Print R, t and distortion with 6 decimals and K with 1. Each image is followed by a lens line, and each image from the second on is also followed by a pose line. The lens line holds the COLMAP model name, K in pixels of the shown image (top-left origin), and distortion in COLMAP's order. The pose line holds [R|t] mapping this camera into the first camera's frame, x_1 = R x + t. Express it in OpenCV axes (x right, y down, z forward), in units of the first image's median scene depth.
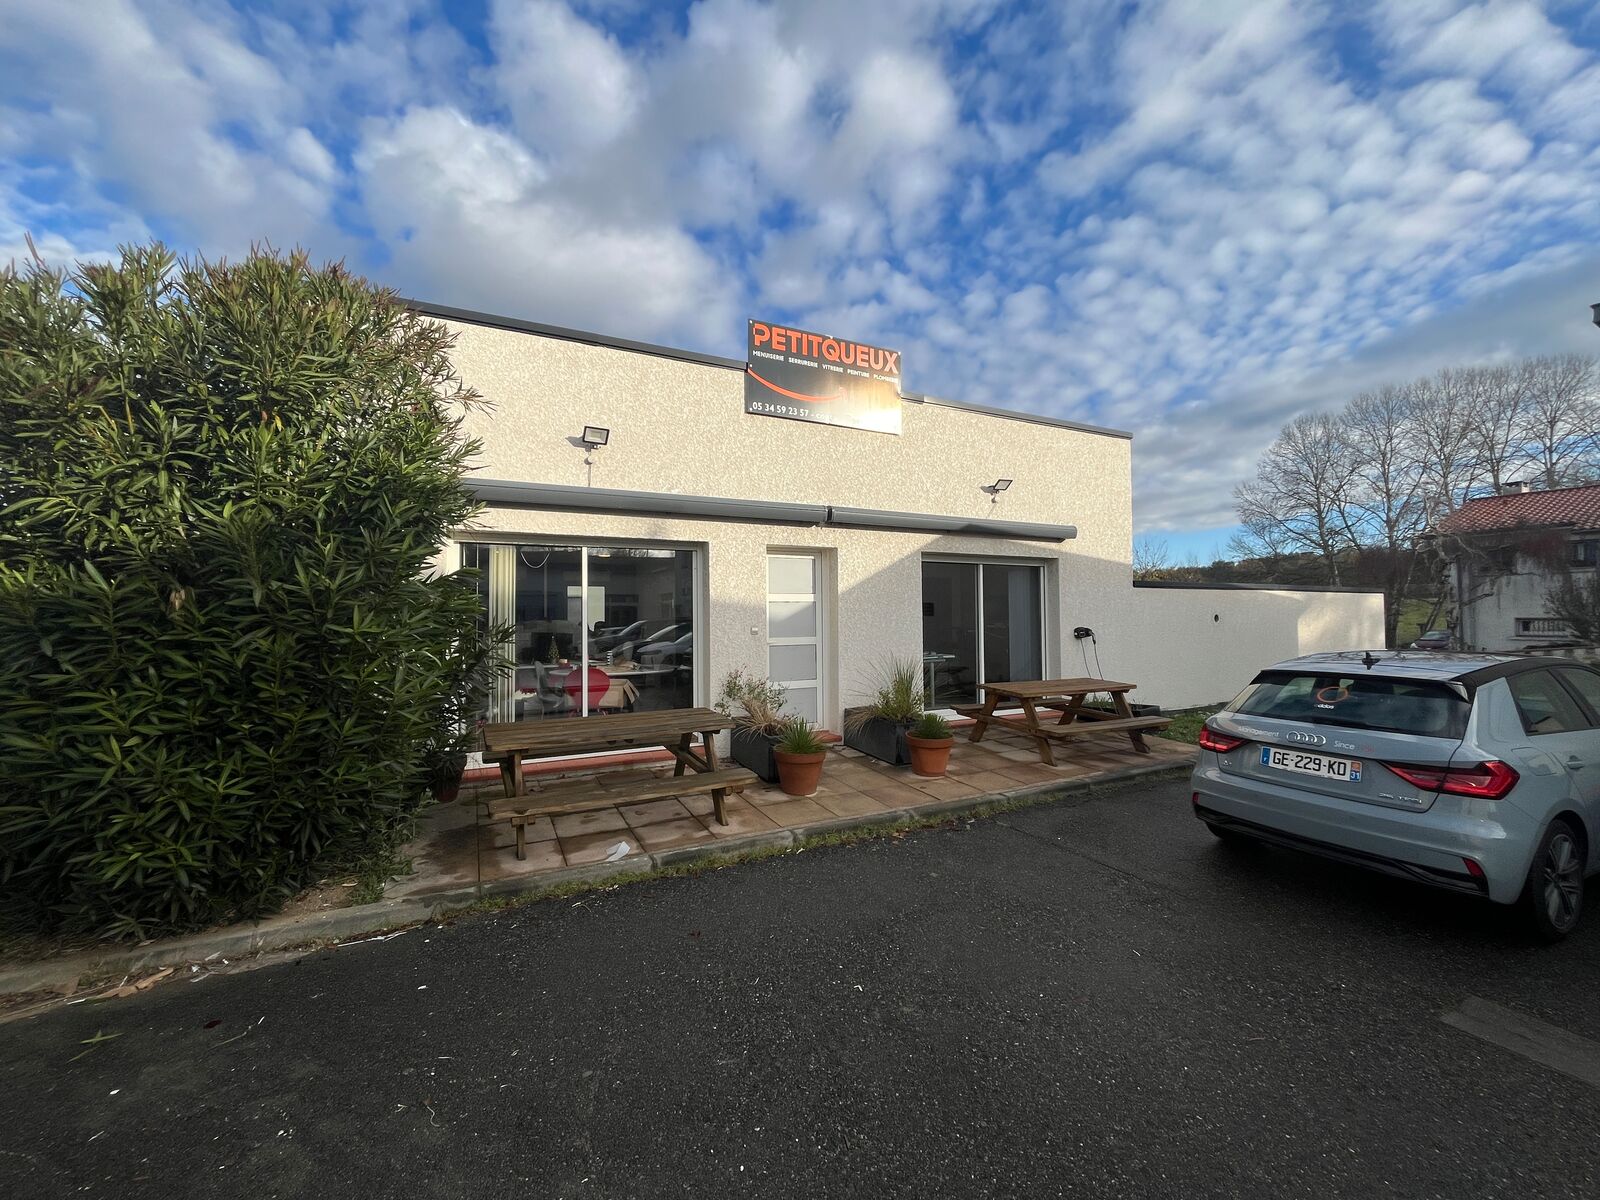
lens RADIAL K [[642.9, 0, 800.0], [0, 642.9, 600.0], [0, 0, 1]] dist [-0.009147, 0.000079]
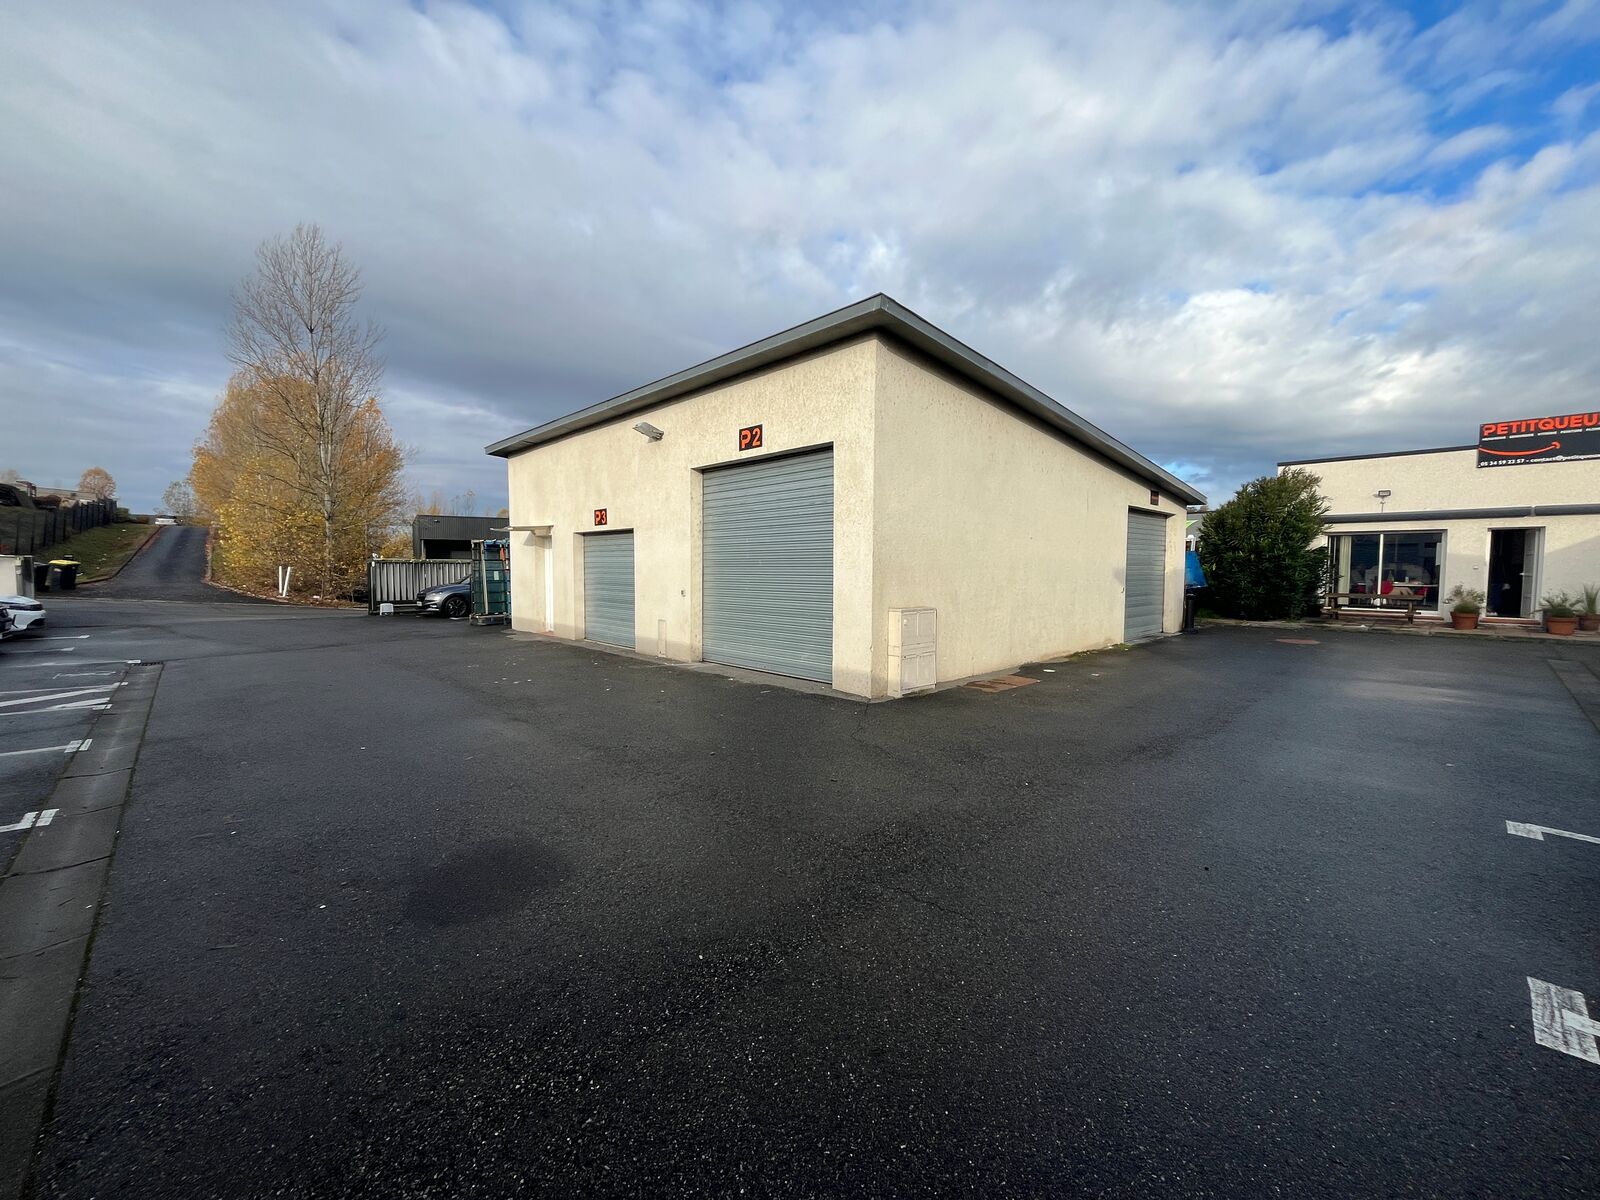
lens RADIAL K [[642.9, 0, 800.0], [0, 642.9, 600.0], [0, 0, 1]] dist [-0.009147, 0.000079]
pose [[0.282399, 0.062126, -0.957283, 1.264047], [0.011530, 0.997609, 0.068144, -0.018978], [0.959228, -0.030281, 0.281007, -1.689173]]
